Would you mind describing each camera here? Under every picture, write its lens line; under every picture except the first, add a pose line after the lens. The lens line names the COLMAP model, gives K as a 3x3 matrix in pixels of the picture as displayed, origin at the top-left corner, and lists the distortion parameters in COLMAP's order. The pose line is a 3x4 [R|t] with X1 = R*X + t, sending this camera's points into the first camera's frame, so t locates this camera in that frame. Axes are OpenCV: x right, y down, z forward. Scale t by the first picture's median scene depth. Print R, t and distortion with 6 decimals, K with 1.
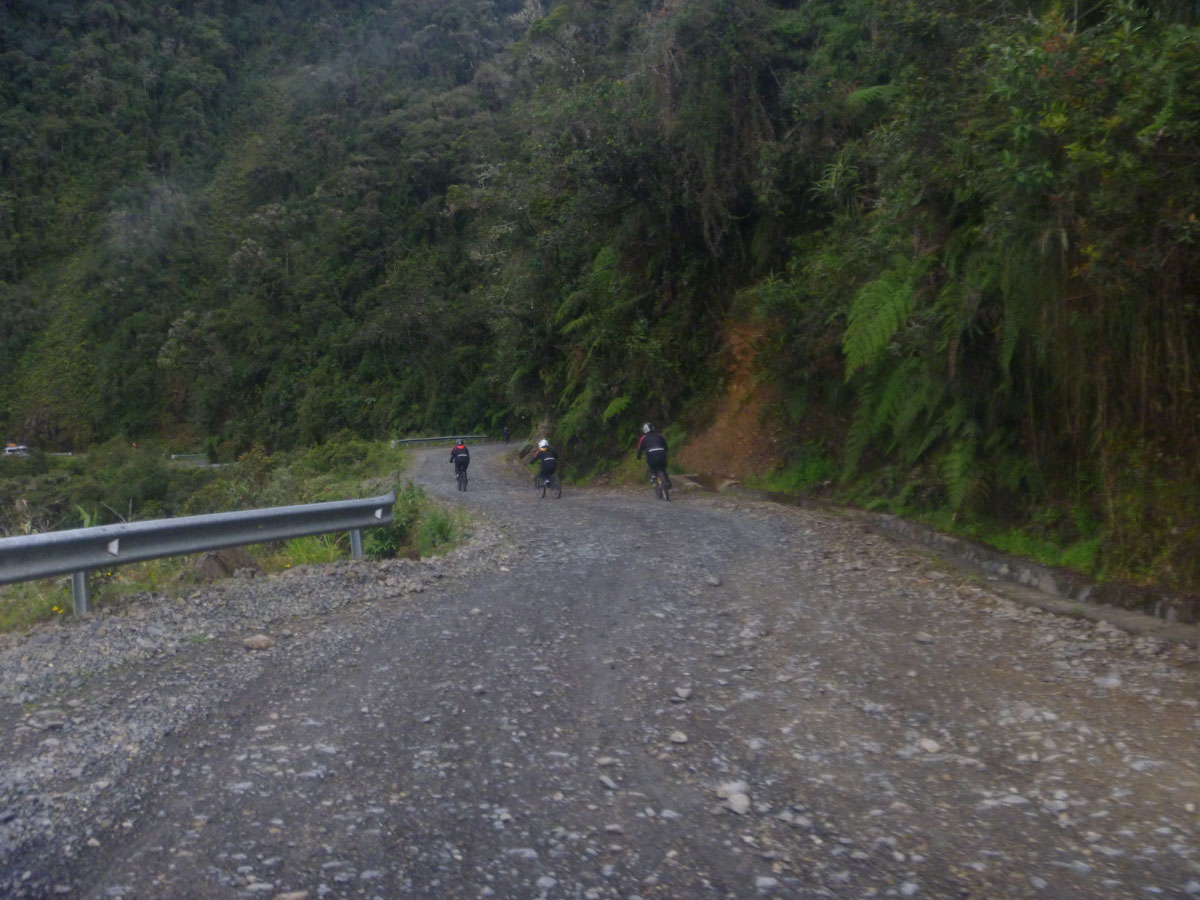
lens RADIAL K [[1228.9, 0, 600.4], [0, 1228.9, 449.9], [0, 0, 1]] dist [-0.101546, 0.000000]
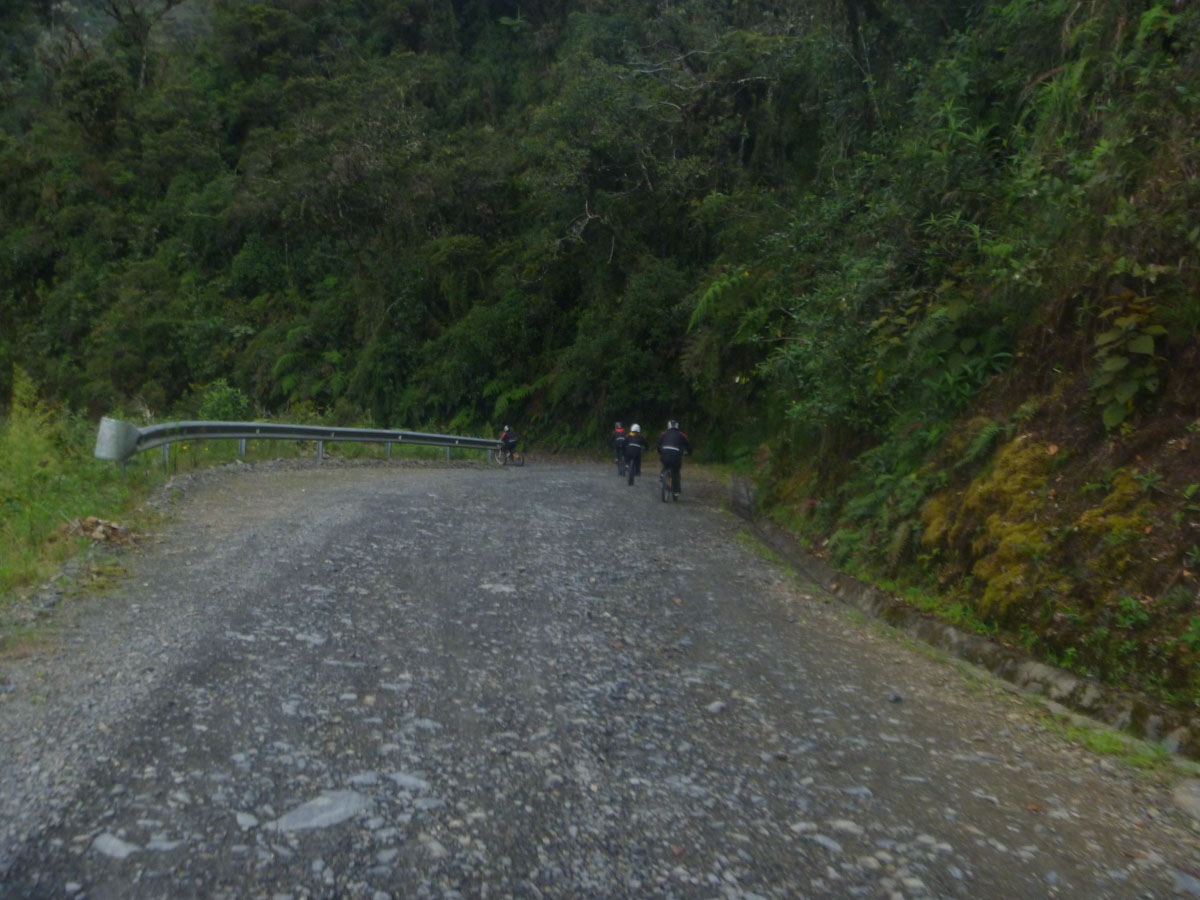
lens RADIAL K [[1228.9, 0, 599.8], [0, 1228.9, 449.4], [0, 0, 1]] dist [-0.101546, 0.000000]
pose [[0.990096, 0.131788, 0.048397, -0.064995], [-0.131285, 0.991253, -0.013446, -0.006487], [-0.049745, 0.006959, 0.998738, 0.507651]]
